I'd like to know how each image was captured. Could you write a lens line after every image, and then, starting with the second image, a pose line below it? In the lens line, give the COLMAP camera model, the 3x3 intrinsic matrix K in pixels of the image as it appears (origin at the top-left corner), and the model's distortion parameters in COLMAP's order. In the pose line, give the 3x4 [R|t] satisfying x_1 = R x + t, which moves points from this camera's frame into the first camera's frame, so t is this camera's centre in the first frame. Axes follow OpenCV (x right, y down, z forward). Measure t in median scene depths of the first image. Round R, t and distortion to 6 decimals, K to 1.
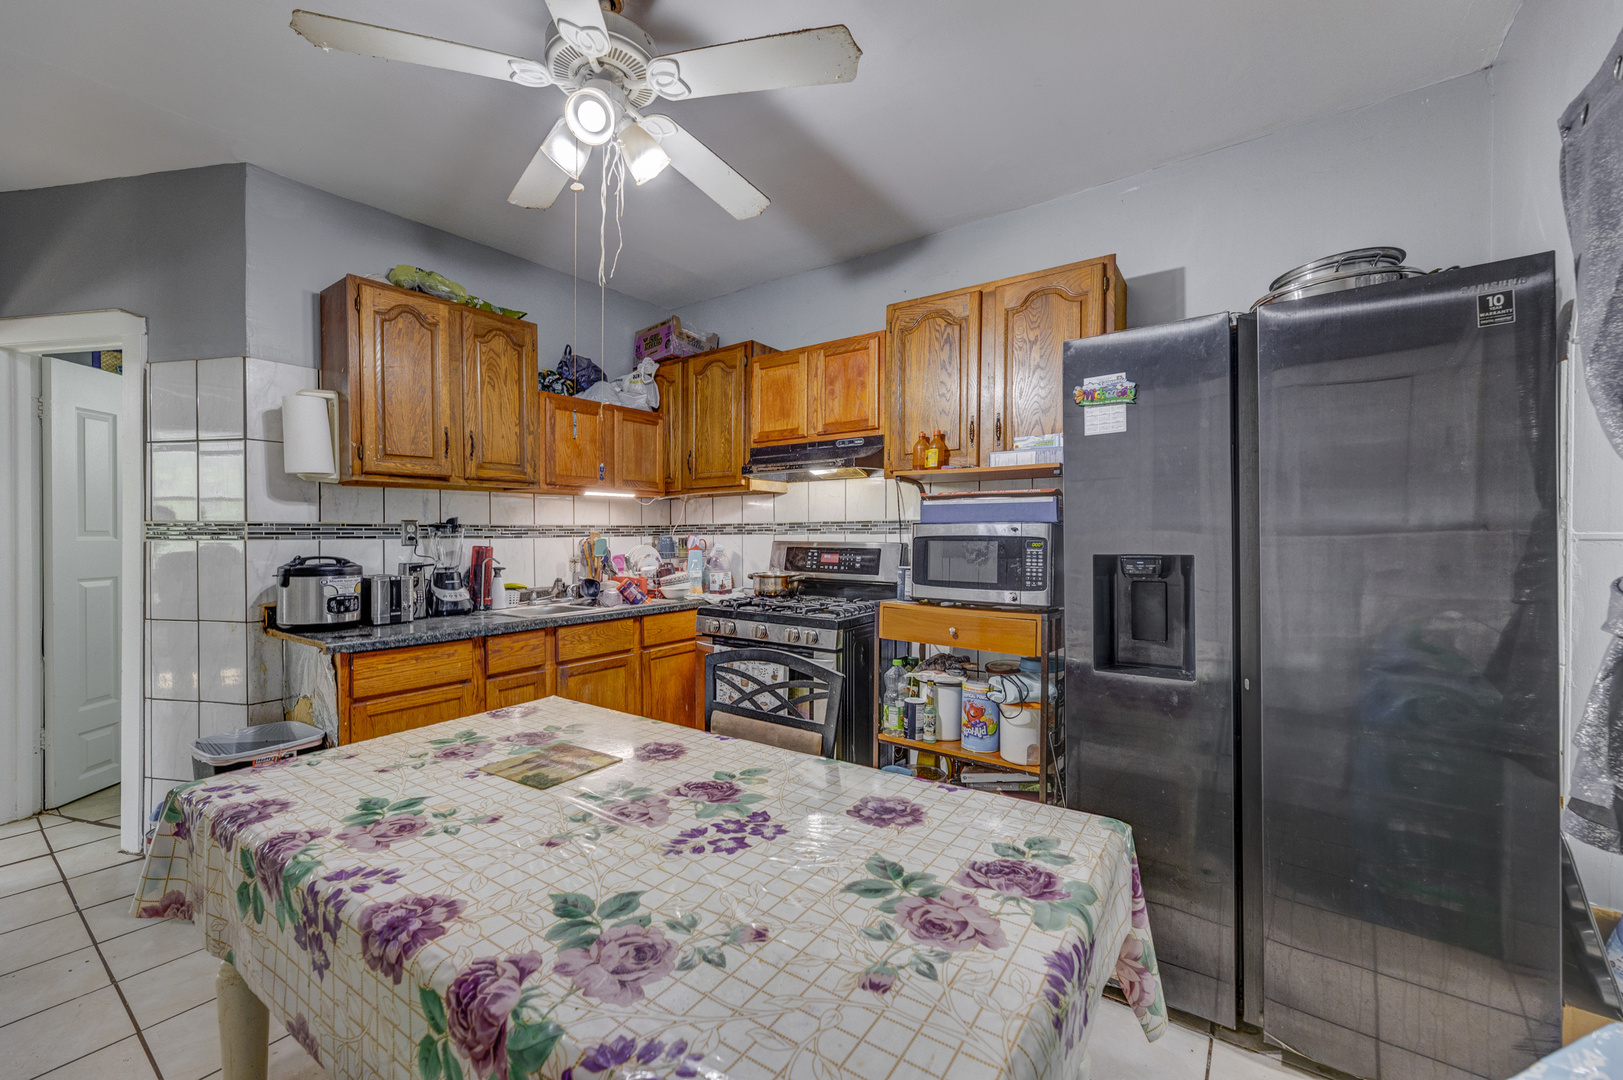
lens RADIAL K [[653.5, 0, 806.1], [0, 653.5, 539.4], [0, 0, 1]] dist [-0.001791, -0.000303]
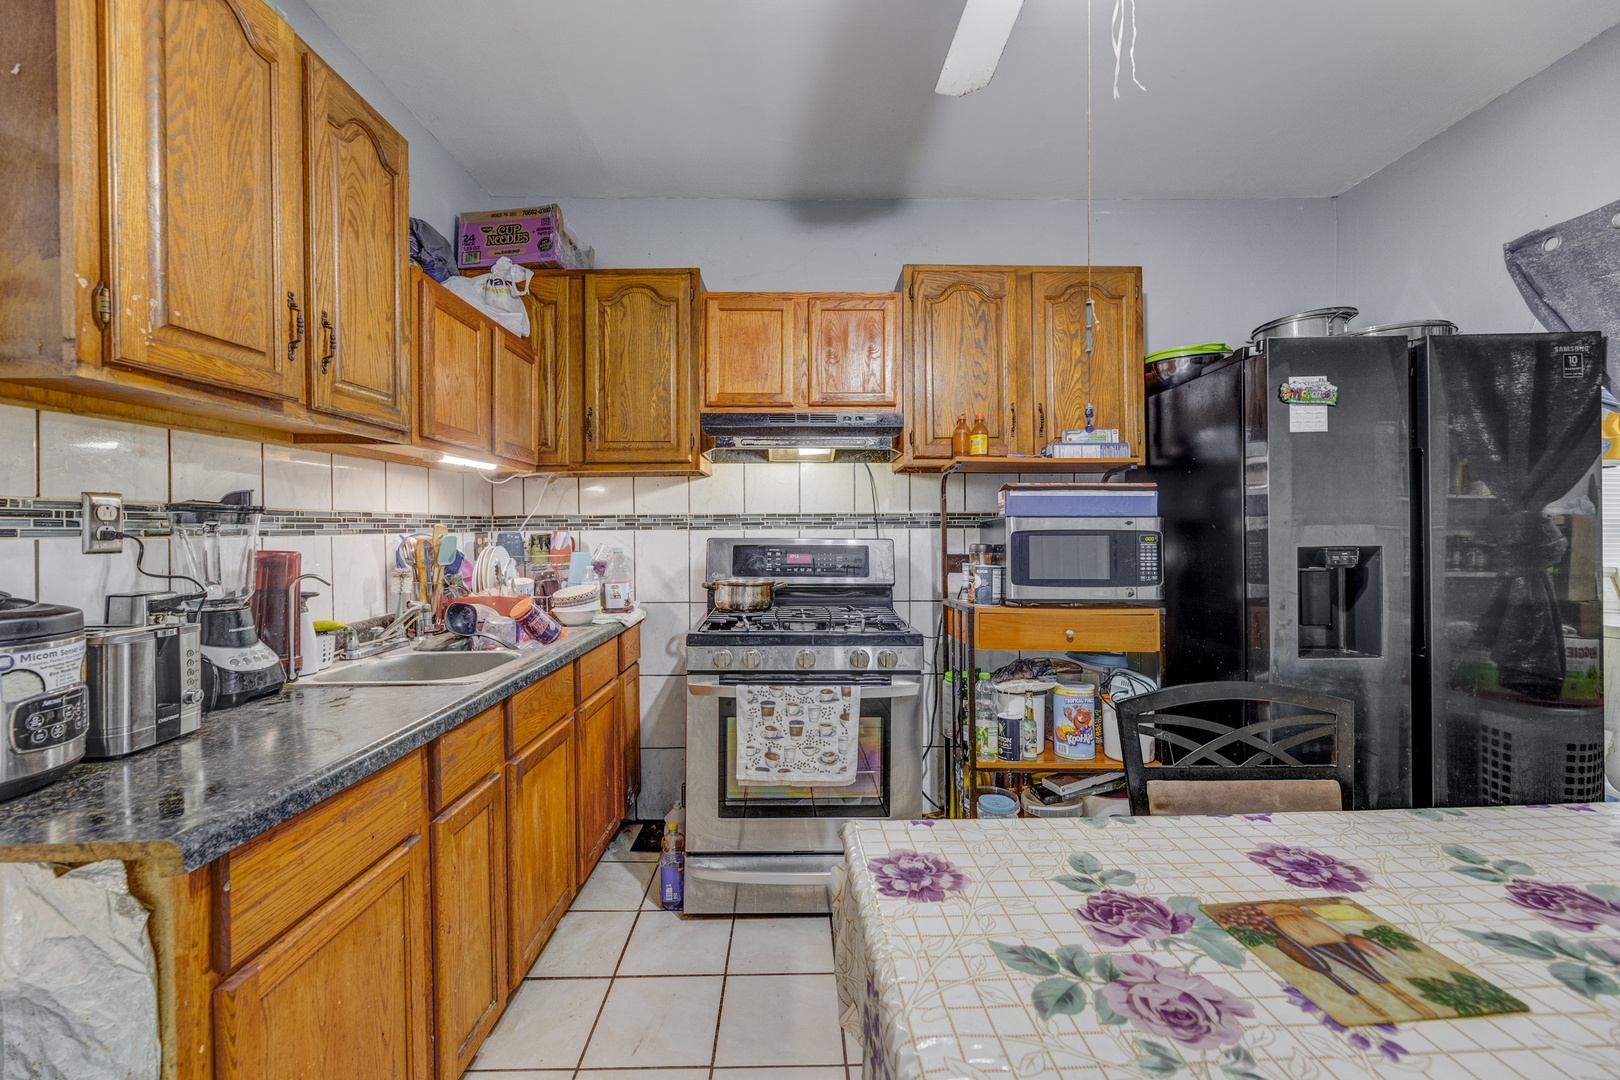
lens RADIAL K [[646.1, 0, 805.1], [0, 646.1, 535.1], [0, 0, 1]] dist [0.000806, -0.000599]
pose [[0.803921, -0.003198, 0.594728, -0.482300], [0.005404, 0.999984, -0.001927, 0.001254], [-0.594712, 0.004763, 0.803925, 0.383294]]
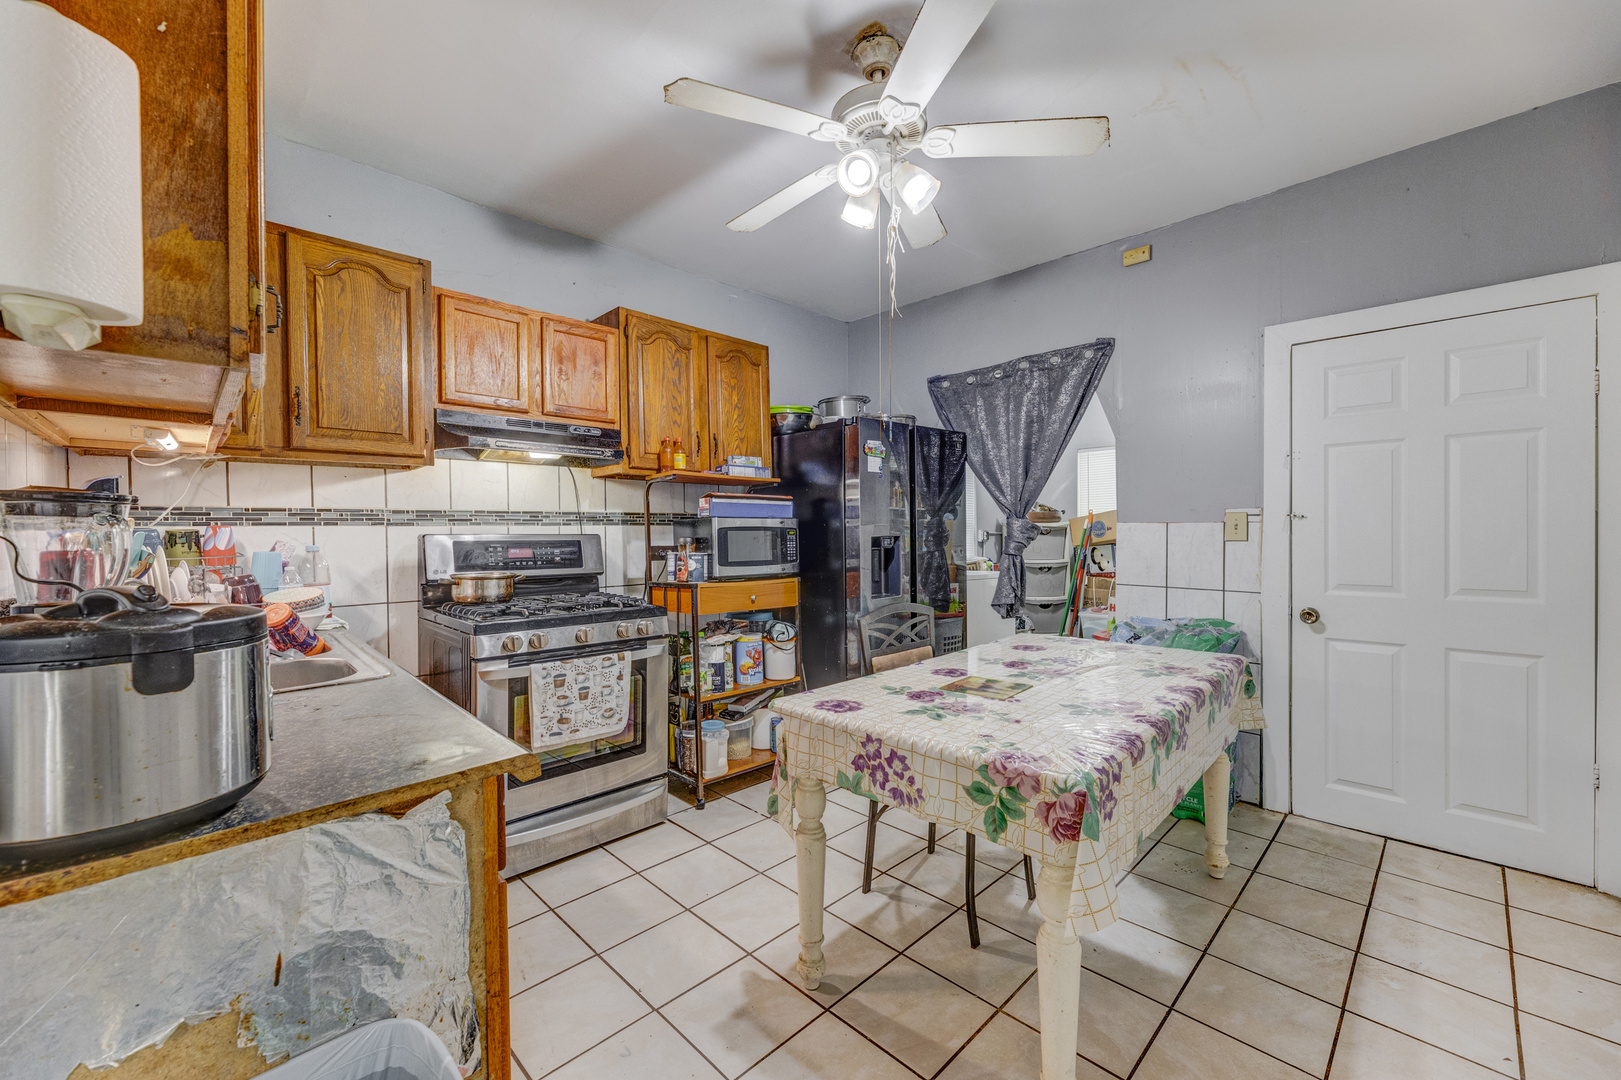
lens RADIAL K [[646.5, 0, 805.6], [0, 646.5, 535.1], [0, 0, 1]] dist [0.000806, -0.000599]
pose [[0.167947, -0.009343, 0.985752, -0.832508], [0.008674, 0.999930, 0.007999, 0.001422], [-0.985758, 0.007207, 0.168017, 0.525098]]
